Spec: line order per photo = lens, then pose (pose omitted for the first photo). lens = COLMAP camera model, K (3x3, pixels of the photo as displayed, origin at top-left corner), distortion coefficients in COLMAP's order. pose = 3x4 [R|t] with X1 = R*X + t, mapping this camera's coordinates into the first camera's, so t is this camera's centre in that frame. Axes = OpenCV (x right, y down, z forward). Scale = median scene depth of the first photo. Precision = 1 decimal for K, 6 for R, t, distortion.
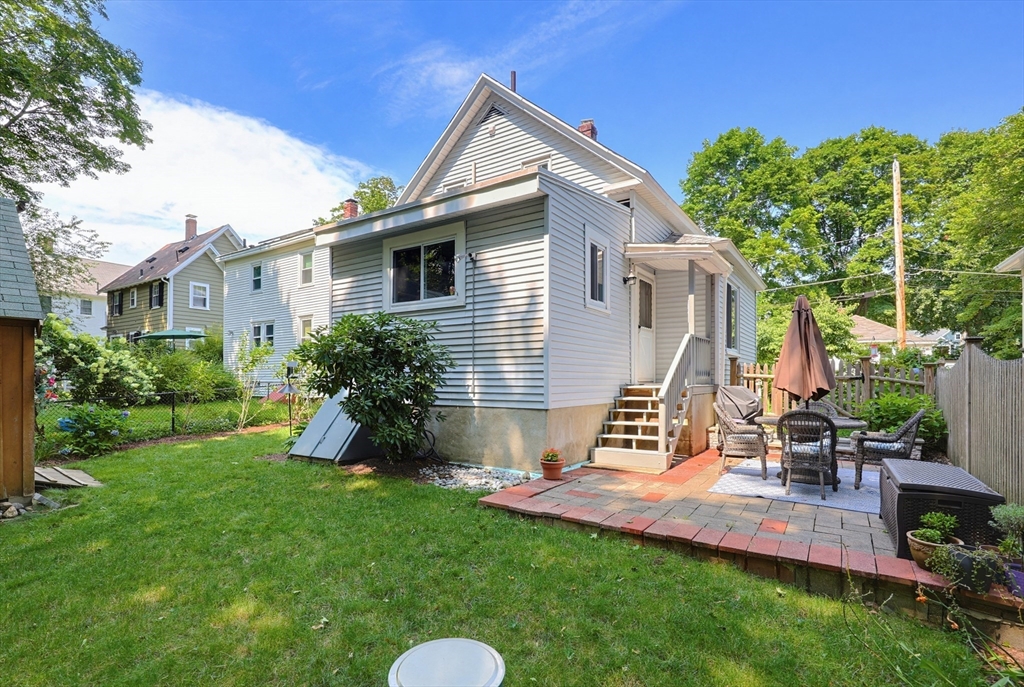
lens RADIAL K [[486.0, 0, 510.7], [0, 486.0, 369.8], [0, 0, 1]] dist [0.002730, -0.000157]
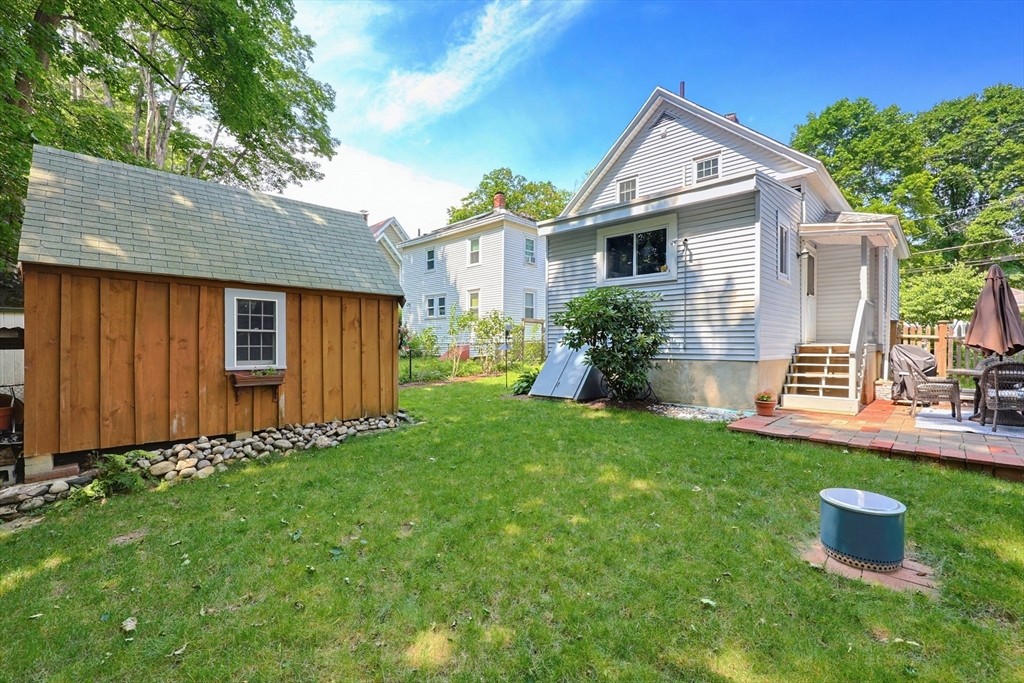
lens RADIAL K [[442.8, 0, 512.0], [0, 442.8, 341.5], [0, 0, 1]] dist [0.000419, -0.000394]
pose [[0.985510, 0.002074, -0.169605, -0.223138], [0.000014, 0.999924, 0.012308, 0.010210], [0.169617, -0.012132, 0.985435, -0.149520]]
